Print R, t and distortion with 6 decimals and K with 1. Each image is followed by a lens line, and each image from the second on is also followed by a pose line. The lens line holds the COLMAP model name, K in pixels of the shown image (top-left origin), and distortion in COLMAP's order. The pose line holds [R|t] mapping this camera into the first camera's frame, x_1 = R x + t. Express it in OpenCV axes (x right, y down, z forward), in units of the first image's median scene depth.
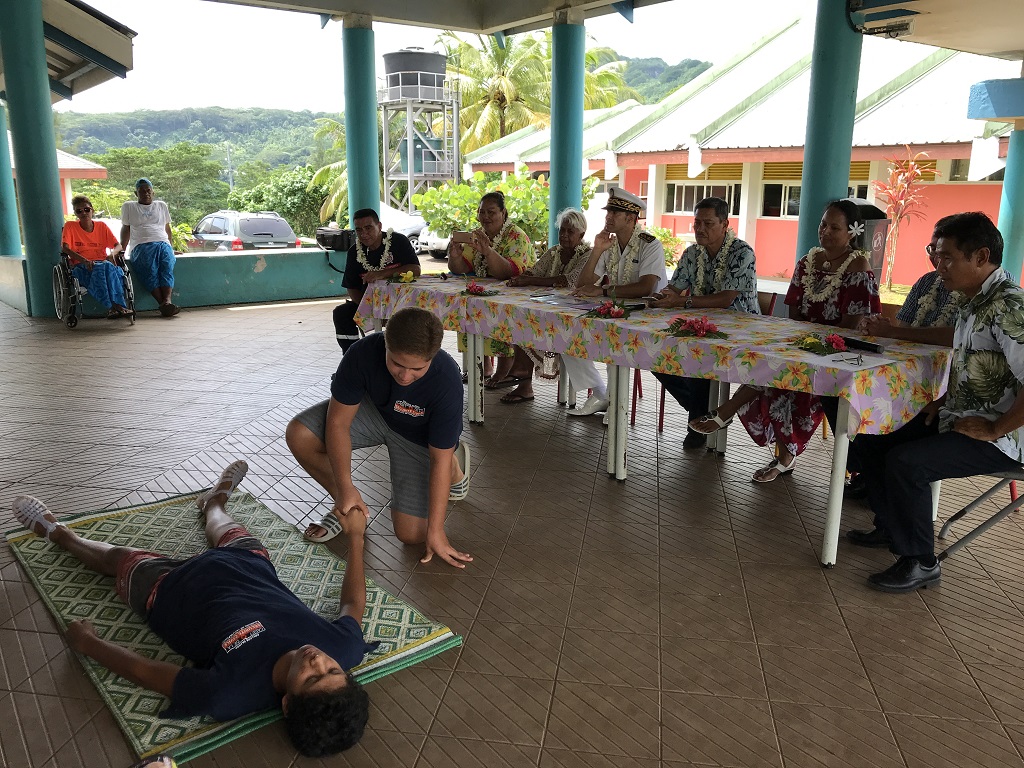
lens RADIAL K [[841.6, 0, 512.0], [0, 841.6, 384.0], [0, 0, 1]] dist [-0.005879, 0.002975]
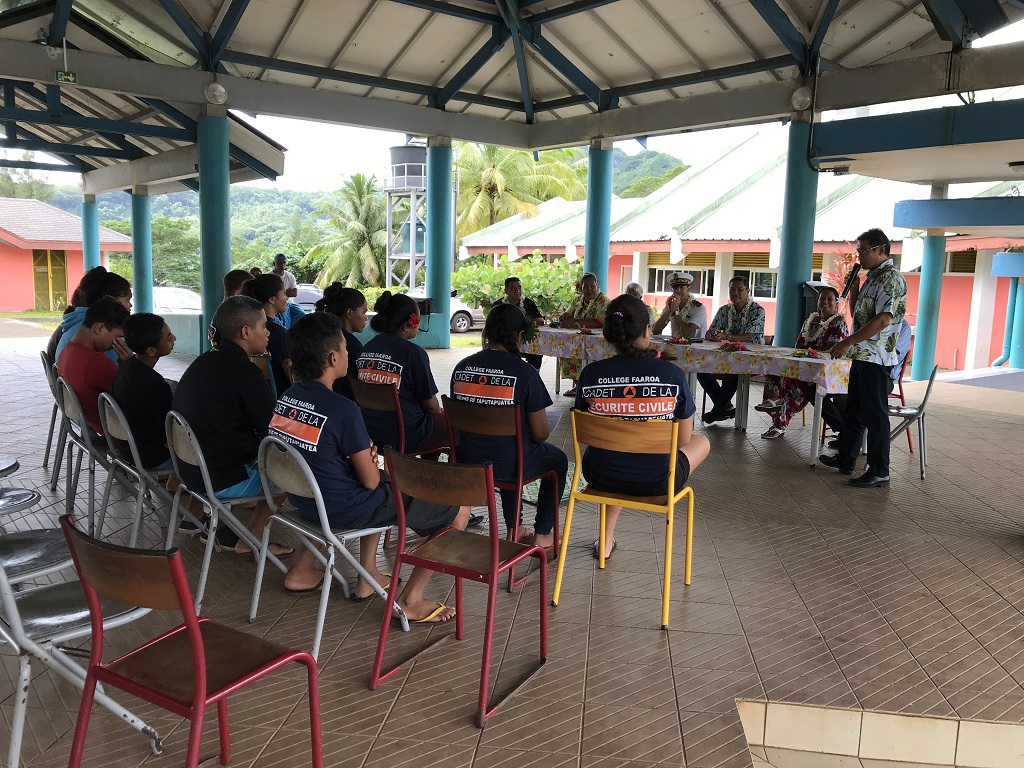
lens RADIAL K [[849.6, 0, 517.7], [0, 849.6, 380.7], [0, 0, 1]] dist [0.014495, 0.000653]
pose [[0.998320, 0.015799, 0.055747, -0.063093], [-0.010270, 0.995123, -0.098109, 0.033866], [-0.057025, 0.097372, 0.993613, -0.141574]]
